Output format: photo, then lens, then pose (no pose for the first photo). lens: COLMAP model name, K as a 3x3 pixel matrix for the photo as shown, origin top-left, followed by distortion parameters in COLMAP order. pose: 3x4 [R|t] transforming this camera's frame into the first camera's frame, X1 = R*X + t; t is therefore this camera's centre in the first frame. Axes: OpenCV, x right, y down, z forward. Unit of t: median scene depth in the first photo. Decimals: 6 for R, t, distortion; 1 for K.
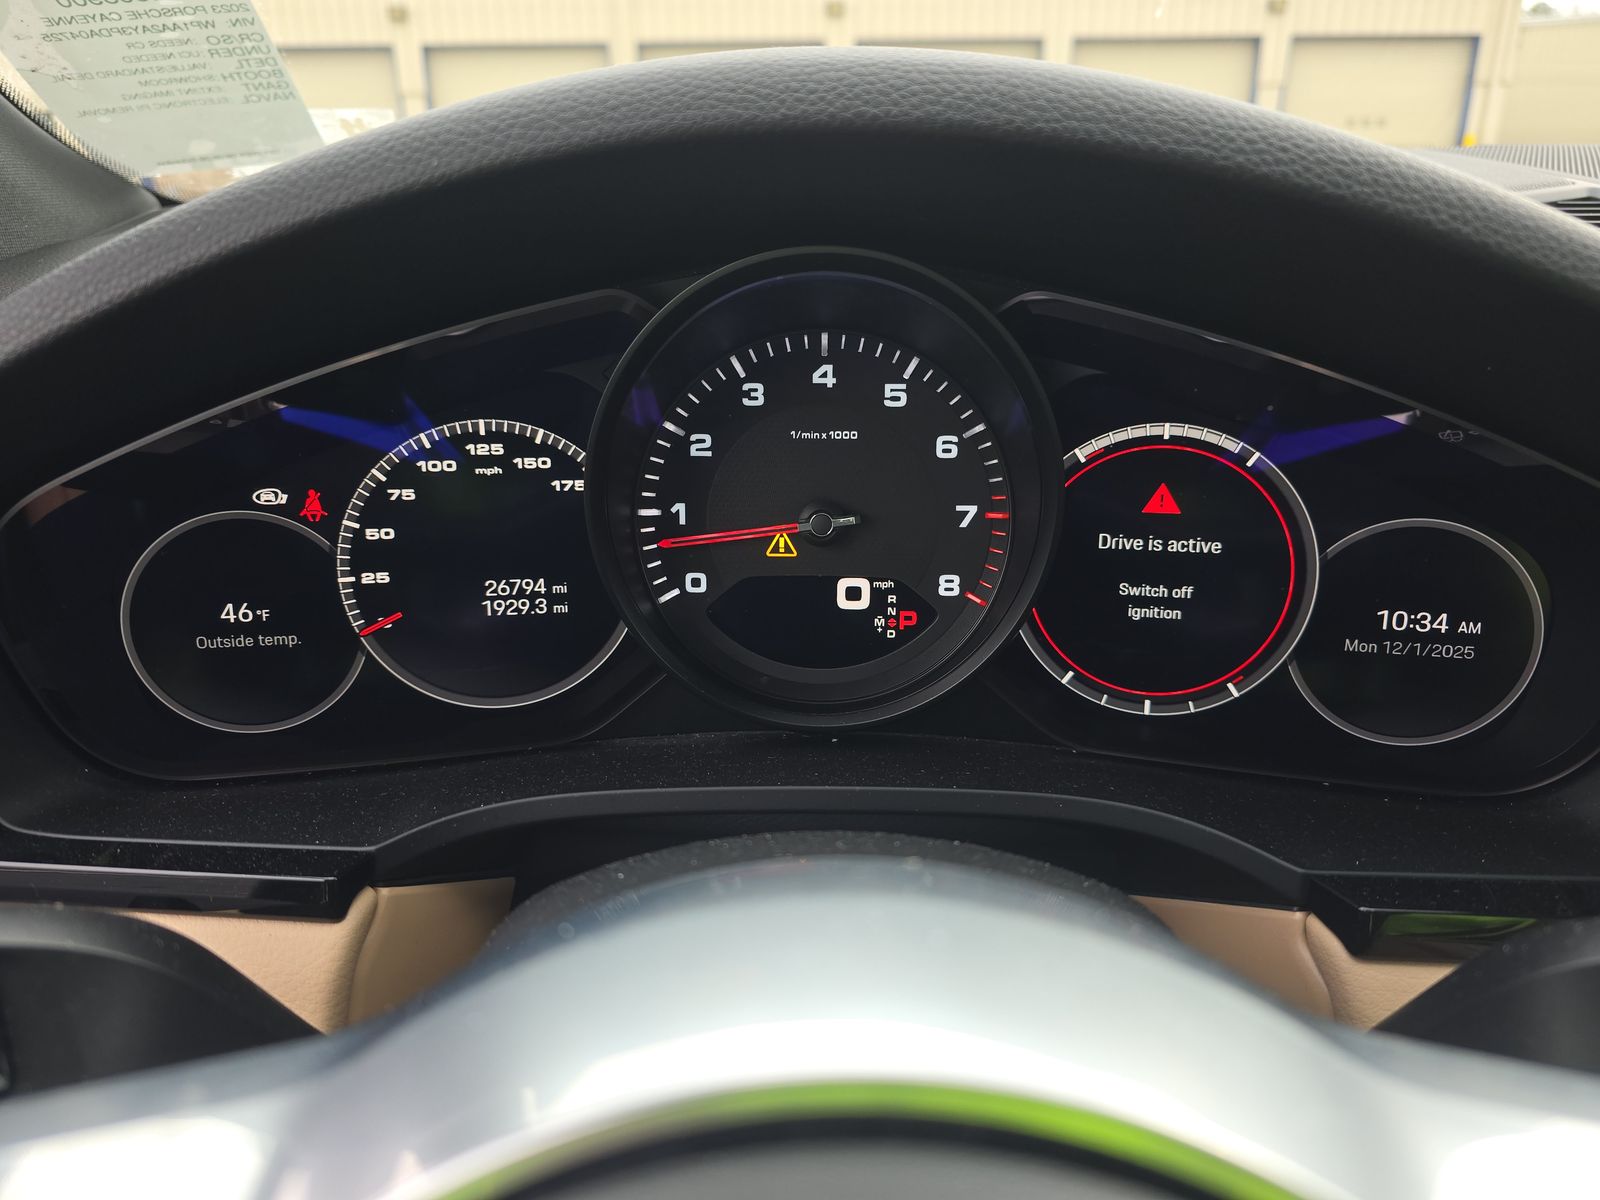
lens RADIAL K [[1064.8, 0, 821.3], [0, 1064.8, 596.3], [0, 0, 1]] dist [0.018682, -0.021064]
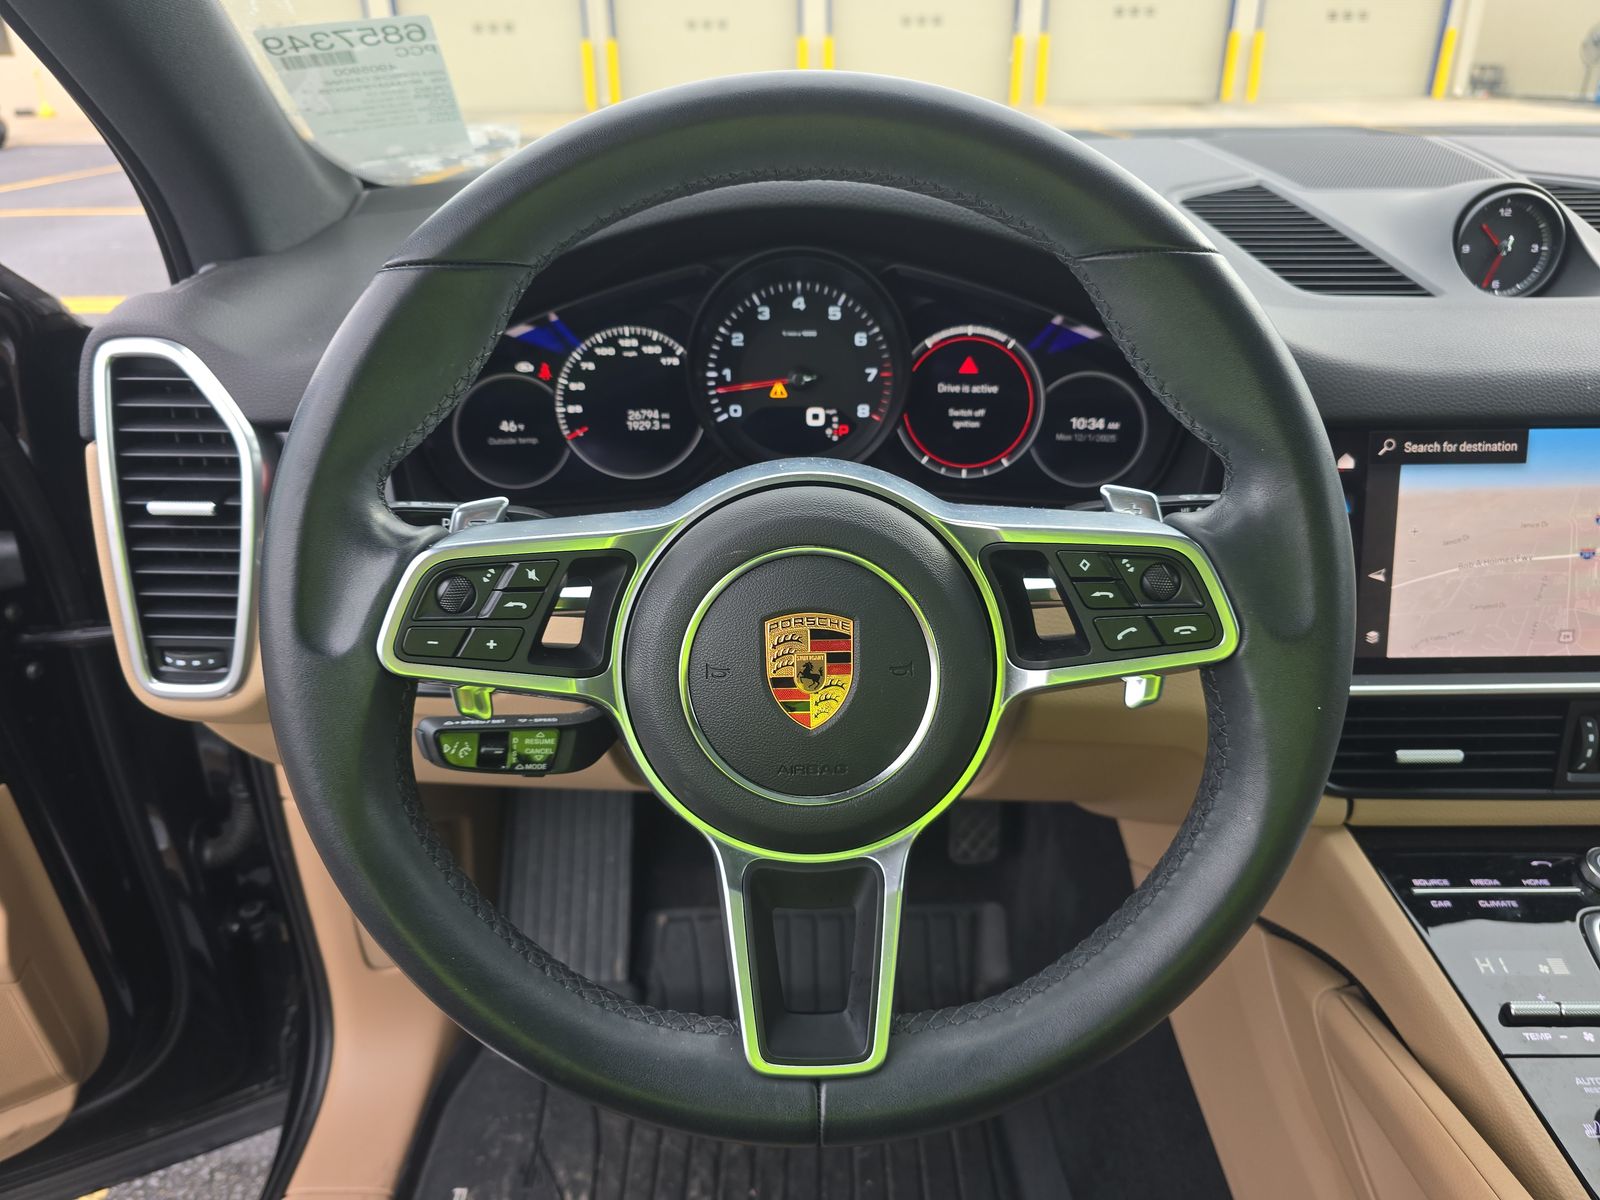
lens RADIAL K [[1063.7, 0, 815.6], [0, 1063.7, 608.3], [0, 0, 1]] dist [0.028287, -0.023246]
pose [[0.999869, -0.011473, 0.011415, 0.004153], [0.010417, 0.996007, 0.088670, 0.181477], [-0.012386, -0.088539, 0.995996, -1.019867]]
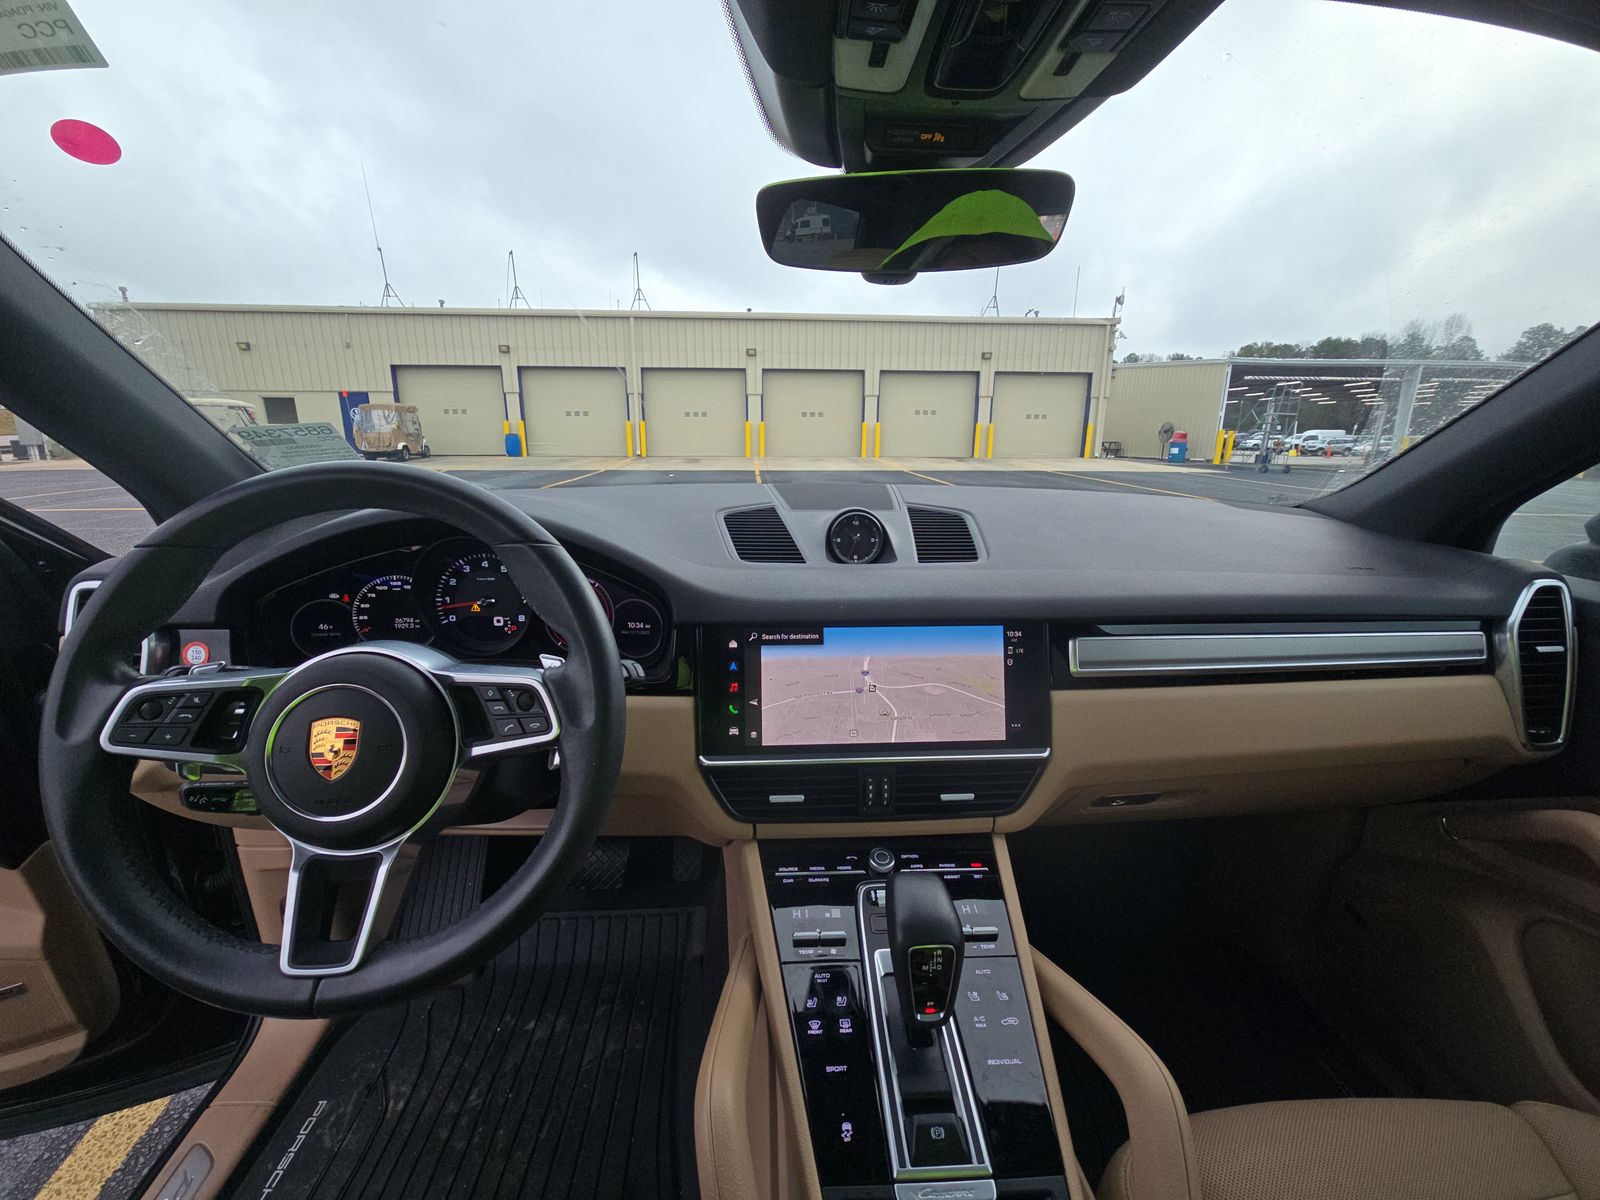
lens RADIAL K [[632.5, 0, 798.0], [0, 632.5, 620.8], [0, 0, 1]] dist [0.001732, 0.000228]
pose [[0.997643, -0.009226, 0.067988, 0.953278], [0.015628, 0.995426, -0.094244, 0.227484], [-0.066808, 0.095085, 0.993225, -1.307679]]
